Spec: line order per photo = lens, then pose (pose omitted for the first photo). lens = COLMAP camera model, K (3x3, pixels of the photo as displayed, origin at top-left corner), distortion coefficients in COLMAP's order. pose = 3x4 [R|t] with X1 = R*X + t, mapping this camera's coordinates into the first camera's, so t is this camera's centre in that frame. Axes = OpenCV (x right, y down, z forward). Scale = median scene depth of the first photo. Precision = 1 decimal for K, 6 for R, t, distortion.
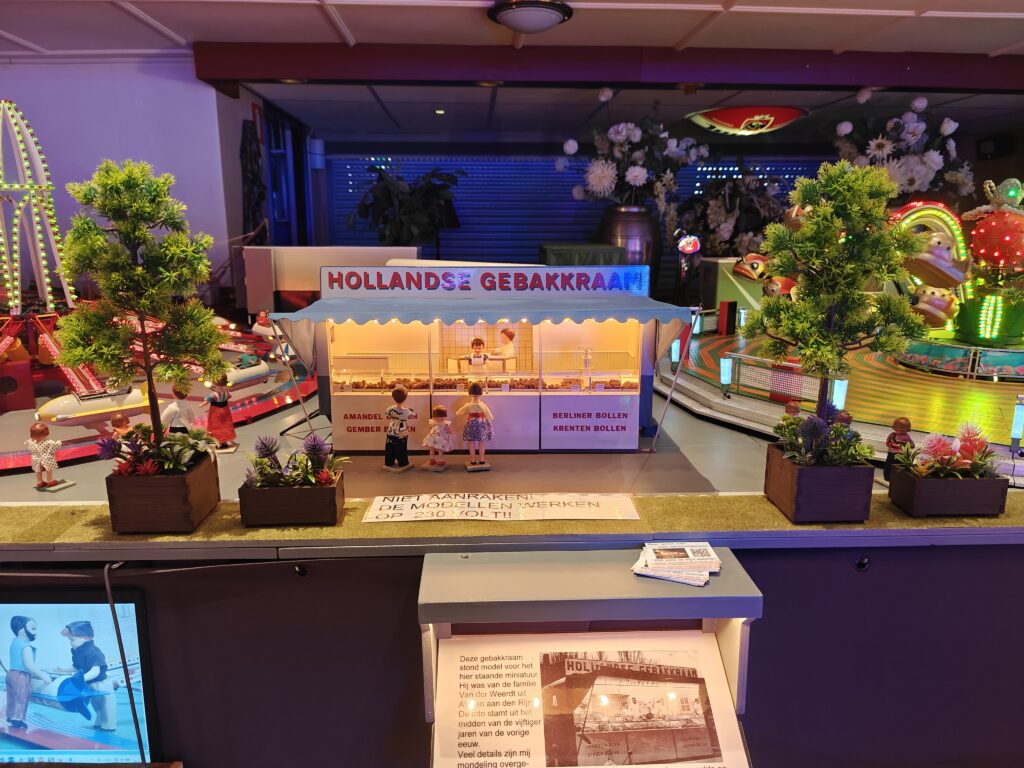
lens RADIAL K [[692.9, 0, 512.0], [0, 692.9, 384.0], [0, 0, 1]] dist [0.034200, -0.039048]
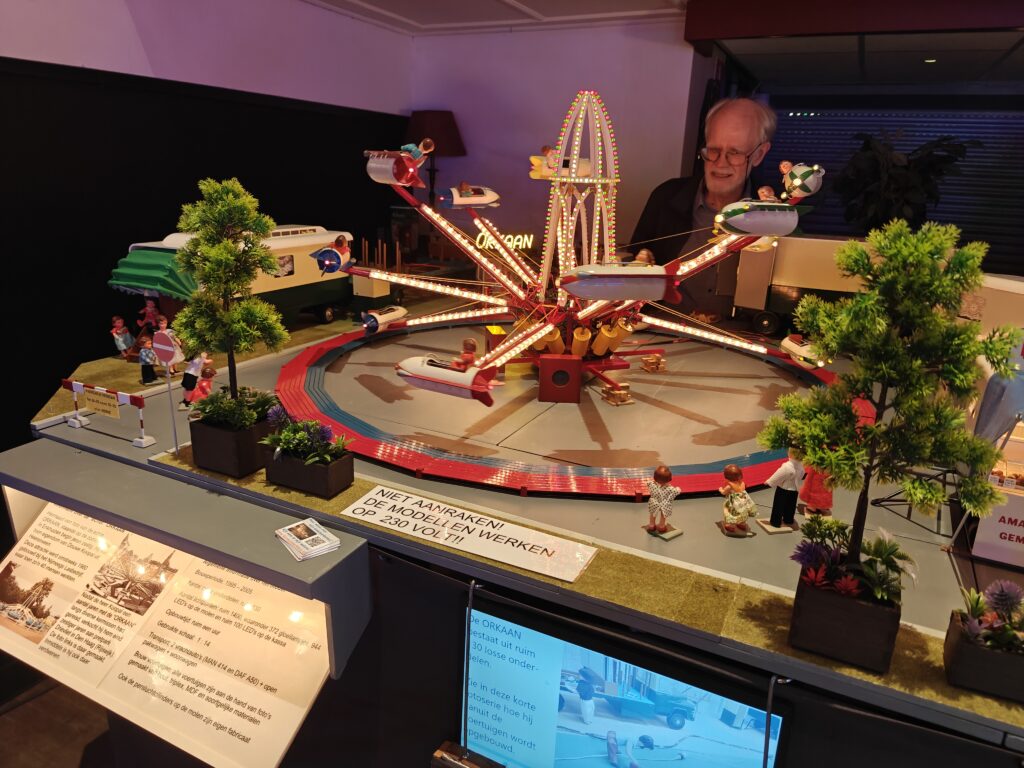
lens RADIAL K [[683.5, 0, 512.0], [0, 683.5, 384.0], [0, 0, 1]] dist [-0.007226, -0.002322]
pose [[0.883118, 0.172601, -0.436247, -0.342388], [-0.134815, 0.984009, 0.116410, -0.096147], [0.449364, -0.043991, 0.892265, 0.064841]]
